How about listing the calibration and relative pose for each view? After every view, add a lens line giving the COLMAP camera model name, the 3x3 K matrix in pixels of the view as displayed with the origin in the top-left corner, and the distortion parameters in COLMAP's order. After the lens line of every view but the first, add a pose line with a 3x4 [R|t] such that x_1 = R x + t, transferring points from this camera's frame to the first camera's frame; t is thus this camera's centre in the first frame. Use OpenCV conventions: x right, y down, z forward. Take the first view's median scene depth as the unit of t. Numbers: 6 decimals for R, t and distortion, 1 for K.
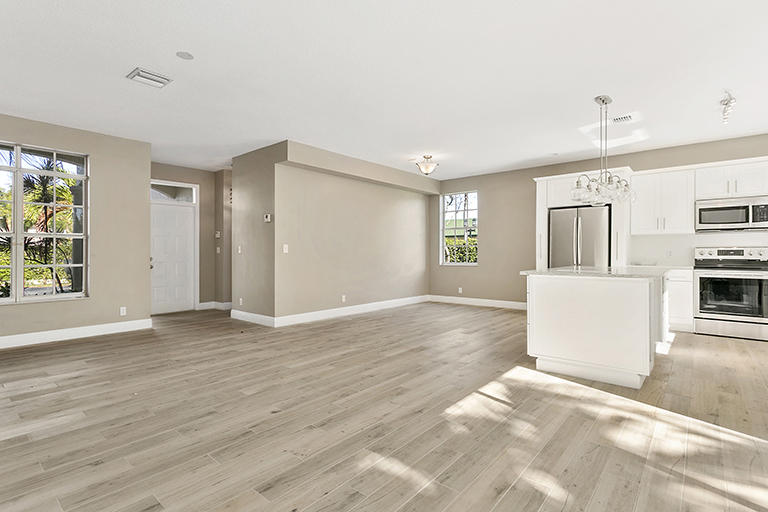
lens RADIAL K [[378.8, 0, 384.6], [0, 378.8, 251.9], [0, 0, 1]] dist [0.021266, -0.000682]
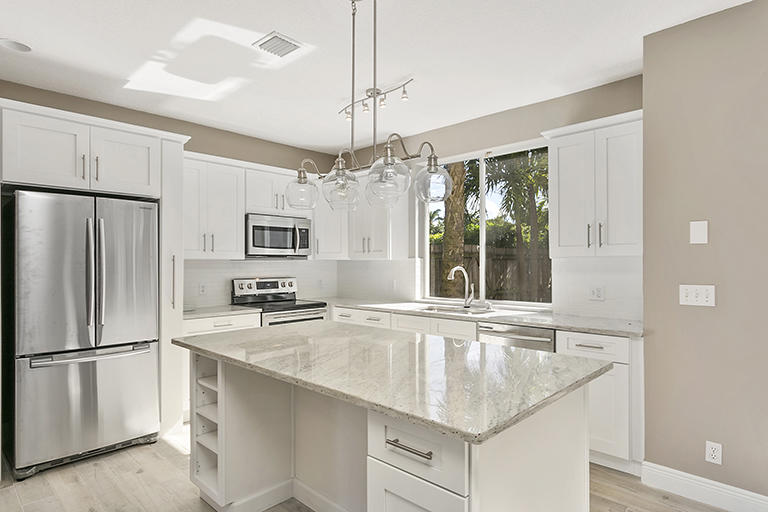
lens RADIAL K [[436.7, 0, 383.3], [0, 436.7, 258.1], [0, 0, 1]] dist [-0.008315, -0.000964]
pose [[0.056048, 0.011721, 0.998359, 0.023421], [0.003923, 0.999921, -0.011960, -0.040915], [-0.998420, 0.004587, 0.055997, 0.704652]]
